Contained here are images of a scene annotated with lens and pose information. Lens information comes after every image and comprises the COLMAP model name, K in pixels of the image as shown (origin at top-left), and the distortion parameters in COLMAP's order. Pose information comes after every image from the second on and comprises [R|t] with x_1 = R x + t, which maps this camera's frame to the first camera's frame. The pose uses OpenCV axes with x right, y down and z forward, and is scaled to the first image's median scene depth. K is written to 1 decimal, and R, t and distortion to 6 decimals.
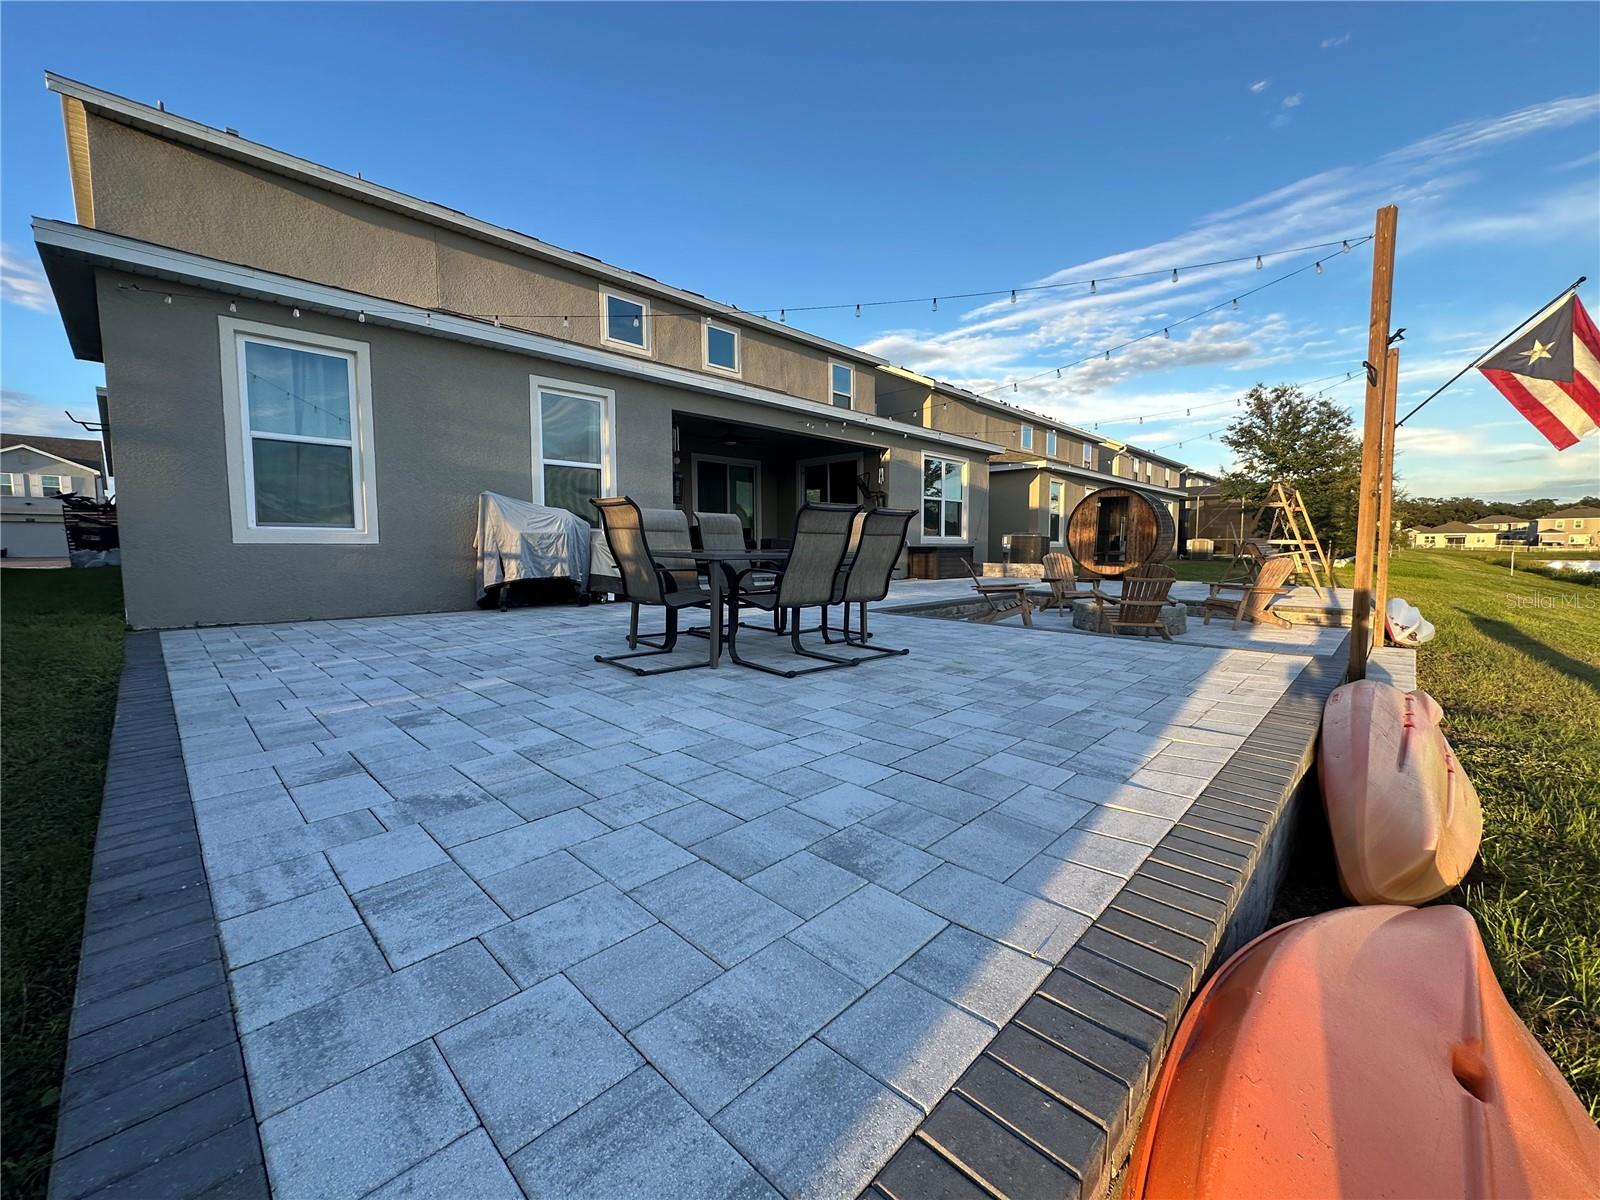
lens RADIAL K [[638.8, 0, 807.3], [0, 638.8, 590.1], [0, 0, 1]] dist [-0.006736, 0.001669]
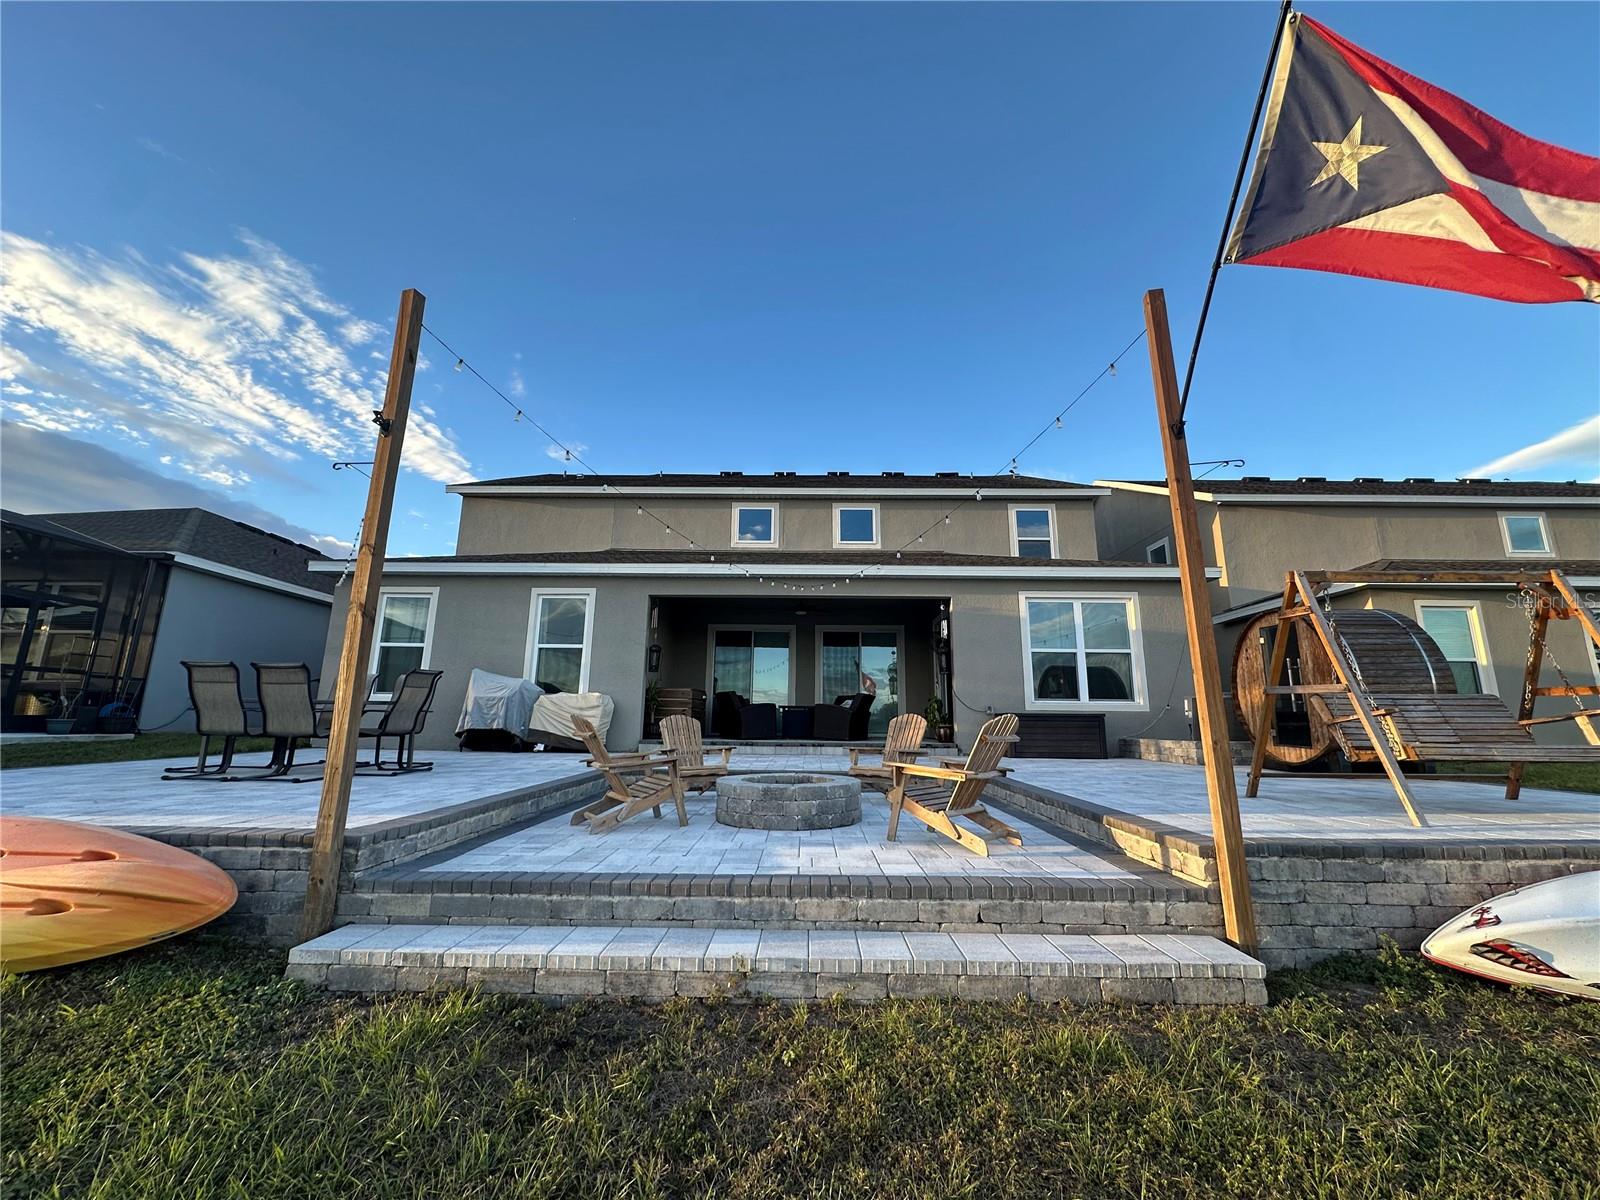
lens RADIAL K [[638.8, 0, 790.4], [0, 638.8, 607.6], [0, 0, 1]] dist [-0.006736, 0.001669]
pose [[0.685817, -0.120975, -0.717649, 0.676467], [-0.061750, 0.972859, -0.223007, -0.005448], [0.725150, 0.197257, 0.659733, 0.324599]]
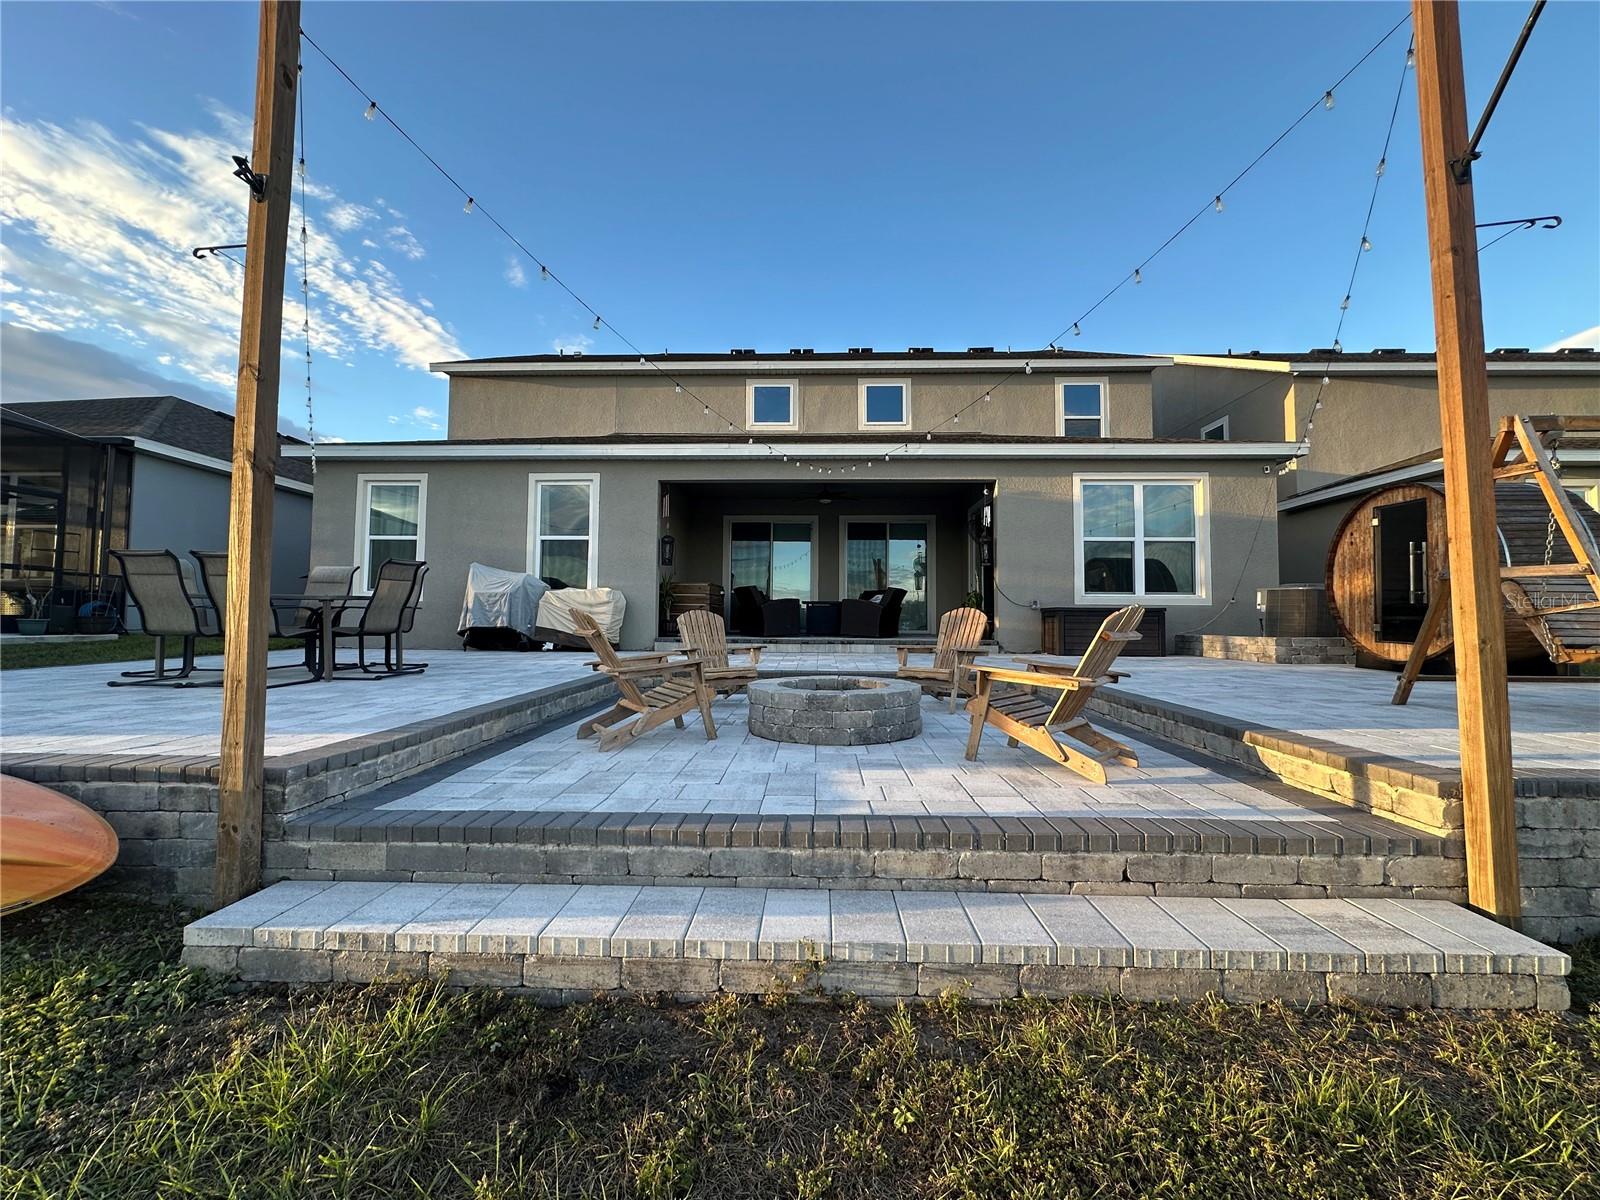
lens RADIAL K [[638.8, 0, 788.2], [0, 638.8, 586.4], [0, 0, 1]] dist [-0.006736, 0.001669]
pose [[0.669332, -0.034326, -0.742170, 0.596986], [-0.058450, 0.993403, -0.098660, -0.006486], [0.740661, 0.109417, 0.662910, 0.370487]]
